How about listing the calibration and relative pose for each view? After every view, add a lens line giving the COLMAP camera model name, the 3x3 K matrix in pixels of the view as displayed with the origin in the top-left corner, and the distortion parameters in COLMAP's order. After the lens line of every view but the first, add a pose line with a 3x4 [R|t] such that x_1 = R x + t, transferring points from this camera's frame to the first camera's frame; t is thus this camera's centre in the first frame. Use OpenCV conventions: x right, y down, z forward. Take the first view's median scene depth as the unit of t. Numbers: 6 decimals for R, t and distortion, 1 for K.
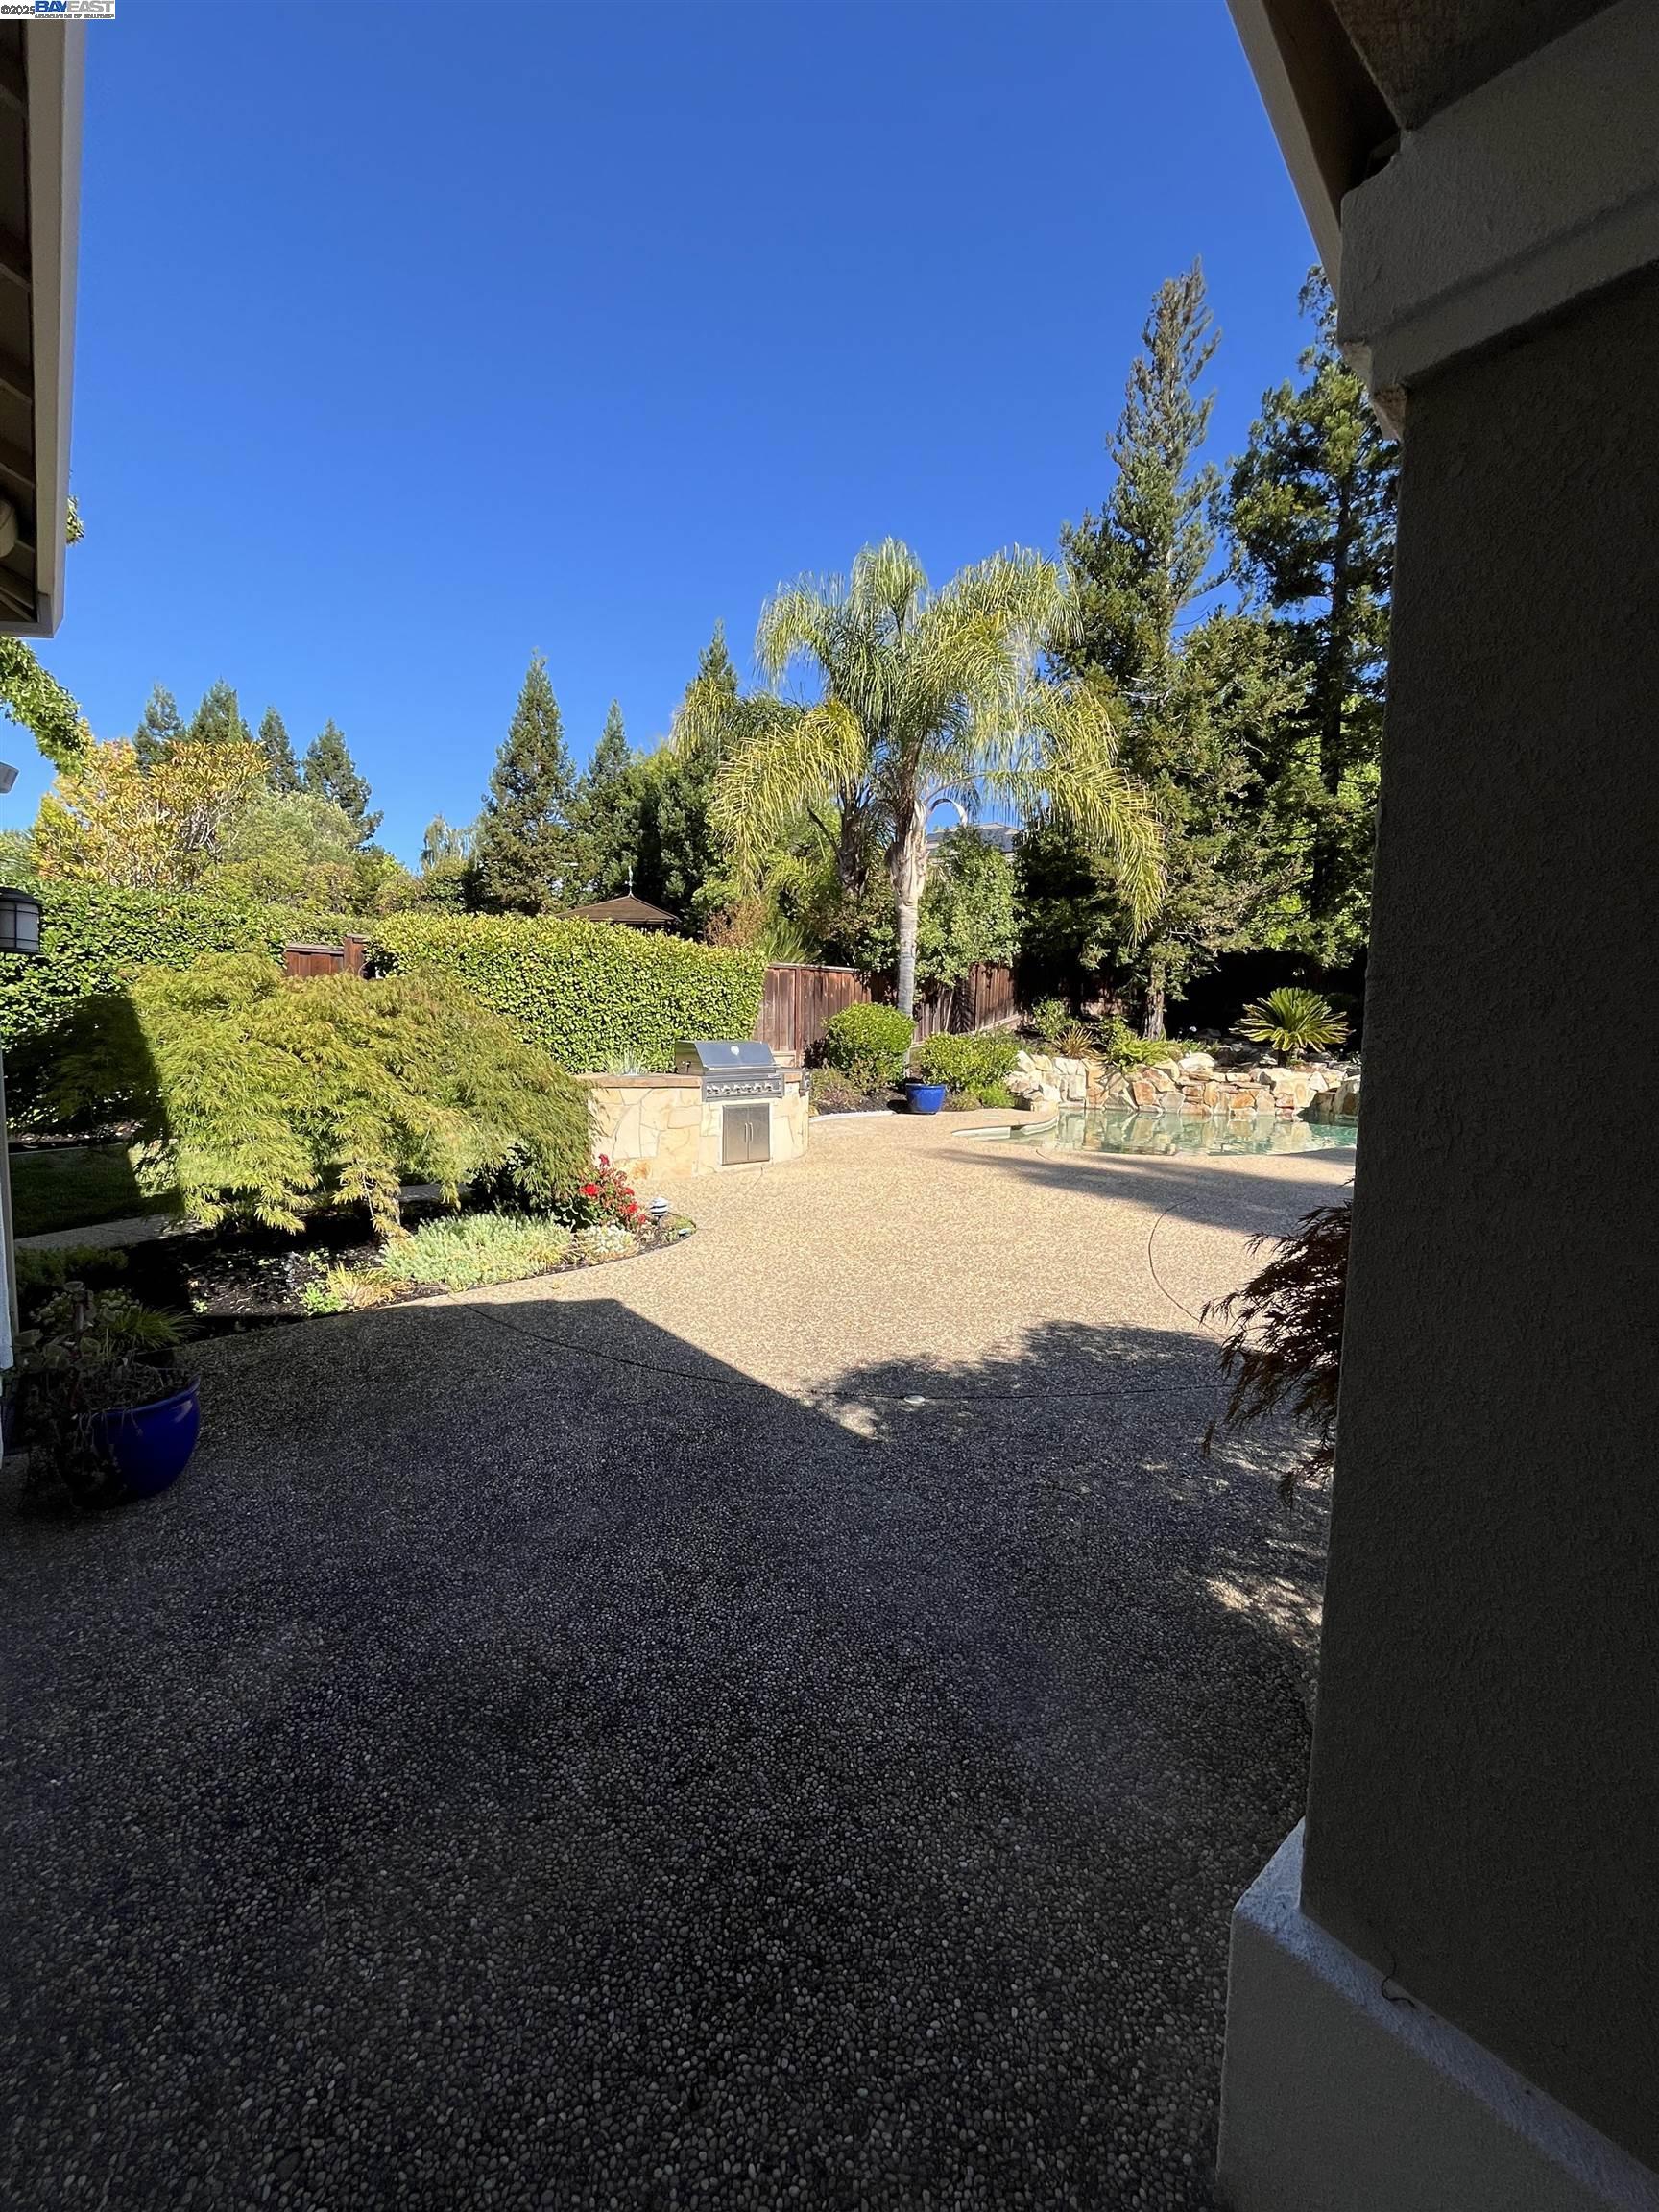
lens RADIAL K [[892.2, 0, 824.8], [0, 892.2, 1103.9], [0, 0, 1]] dist [-0.004875, 0.000411]
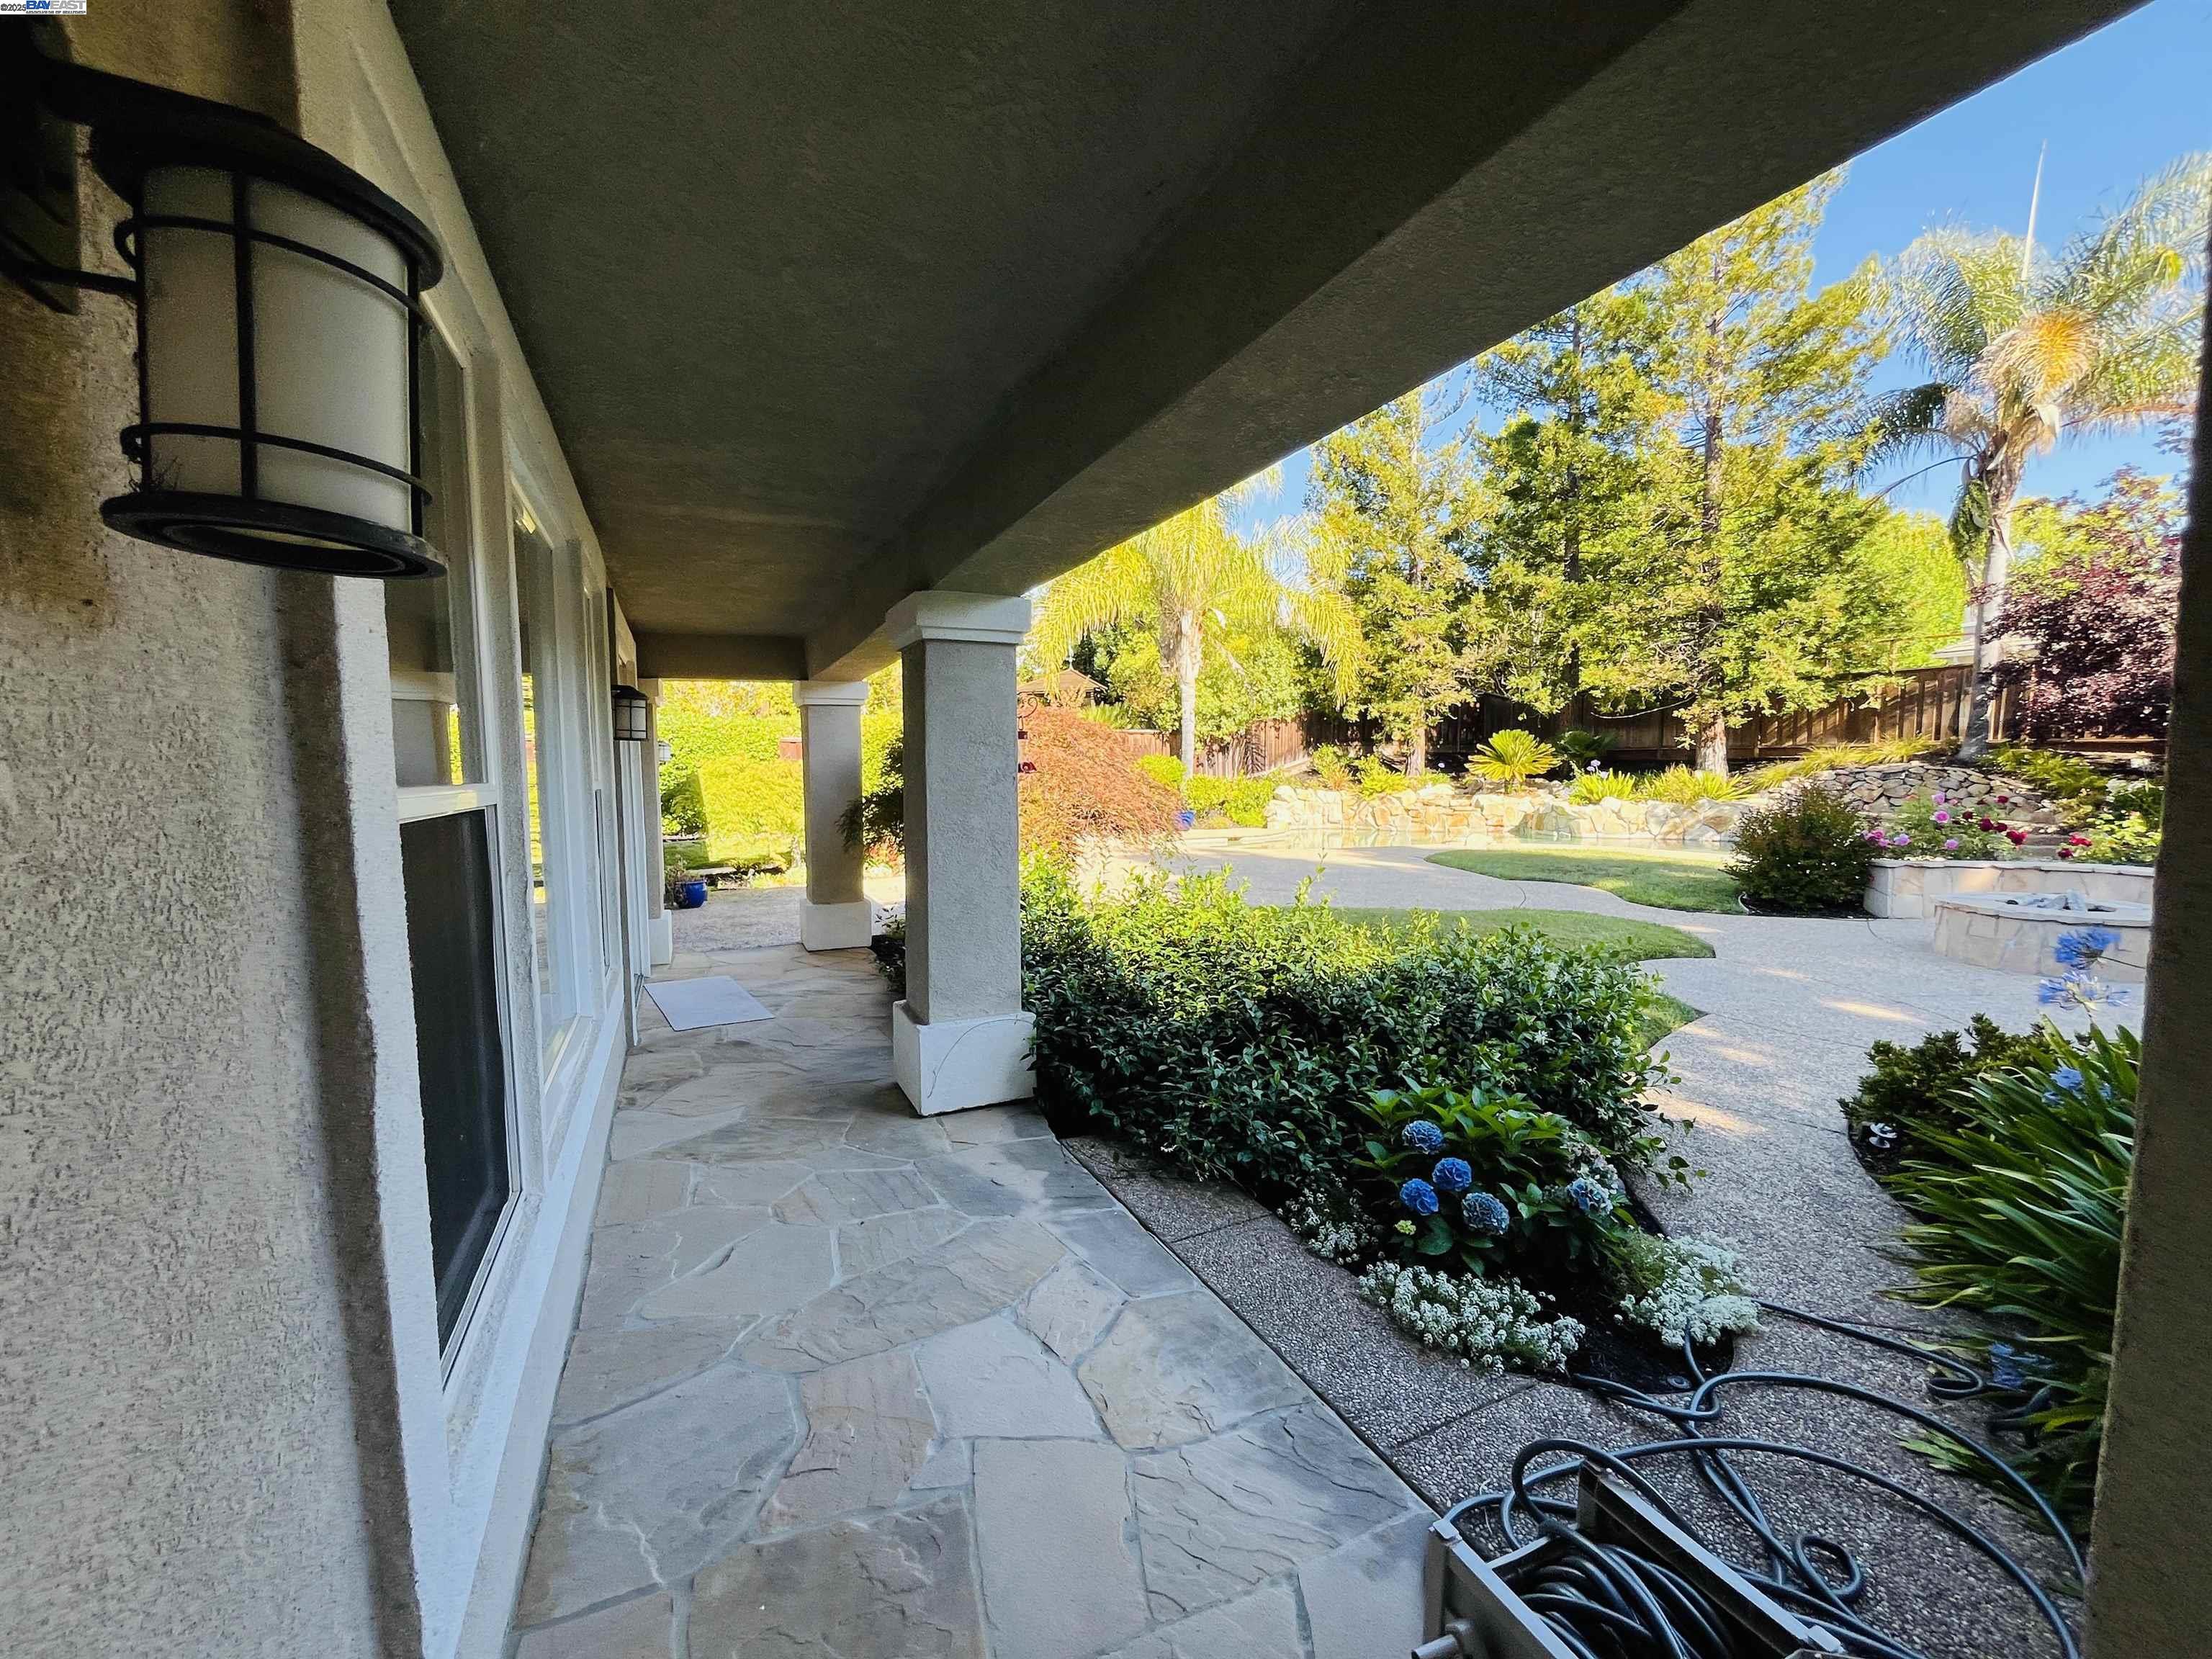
lens RADIAL K [[892.2, 0, 1102.3], [0, 892.2, 837.1], [0, 0, 1]] dist [-0.004875, 0.000411]
pose [[0.961543, -0.008562, -0.274520, 0.318749], [0.005457, 0.999912, -0.012072, 0.031491], [0.274600, 0.010110, 0.961506, -0.355653]]
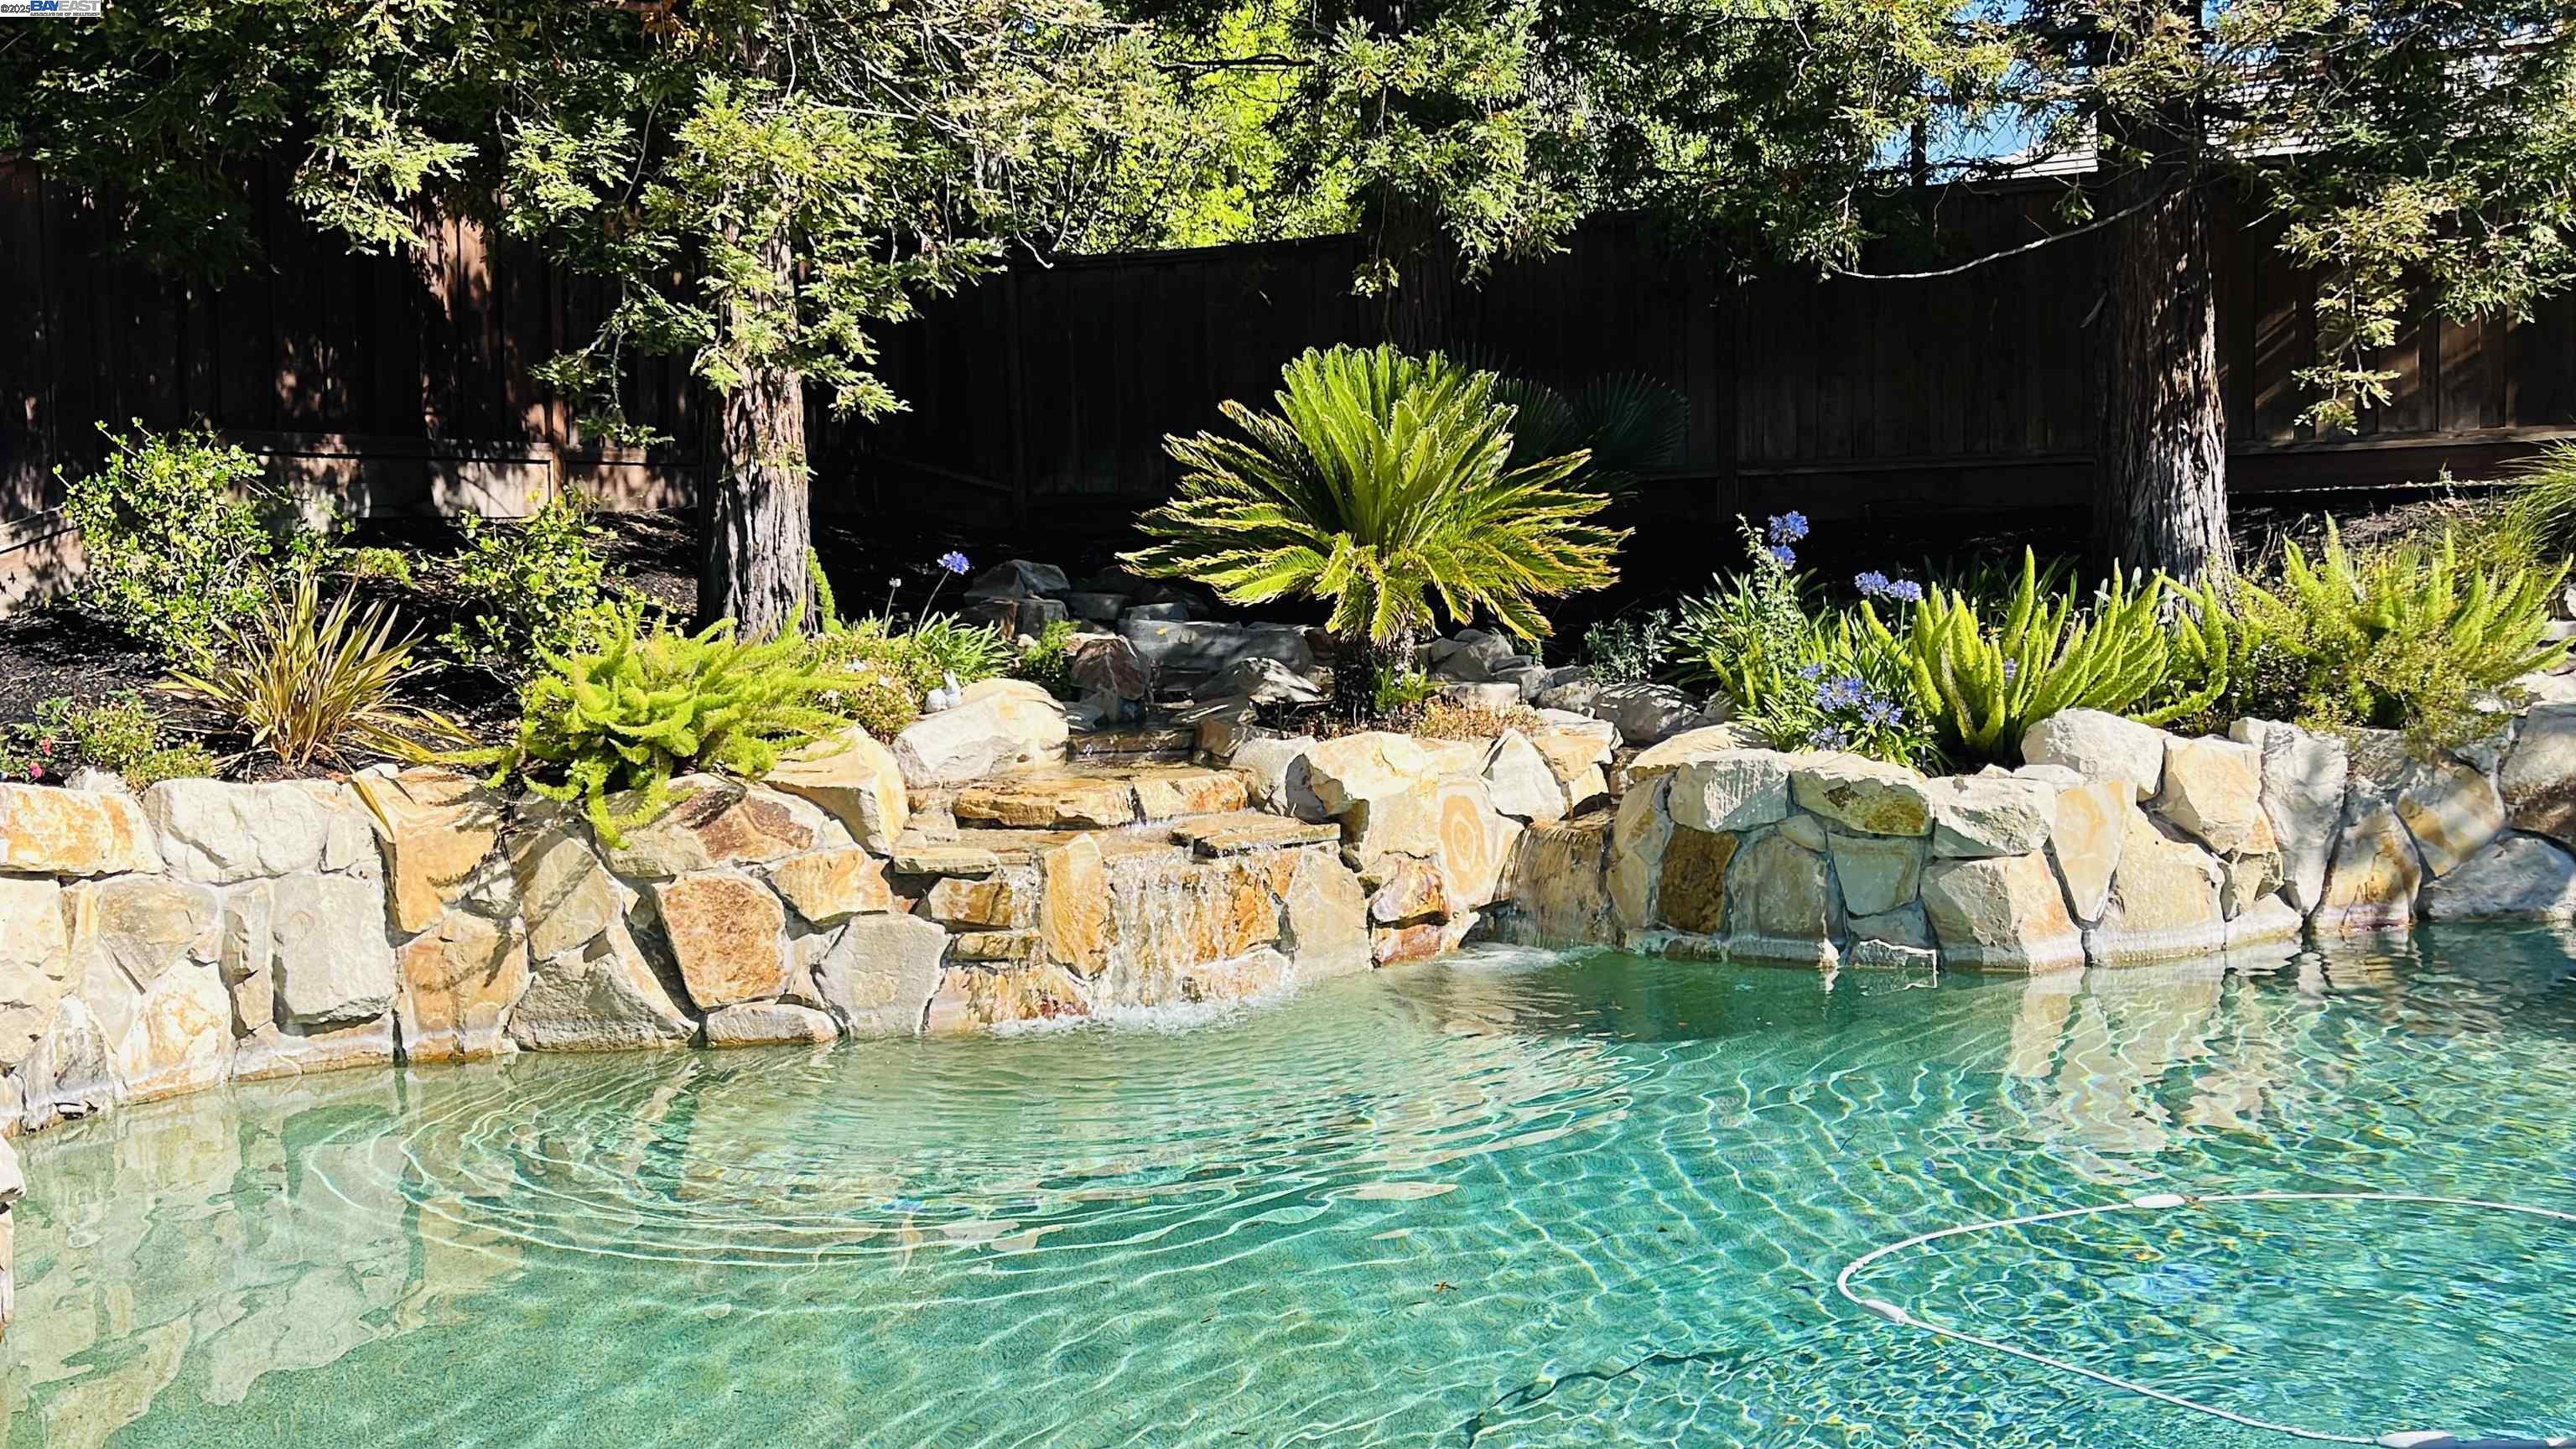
lens RADIAL K [[2200.5, 0, 1260.9], [0, 2200.5, 741.8], [0, 0, 1]] dist [0.051408, -0.030685]
pose [[0.865194, -0.090894, 0.493130, 0.236016], [0.099012, 0.995039, 0.009689, -0.044047], [-0.491565, 0.040443, 0.869901, 0.562469]]
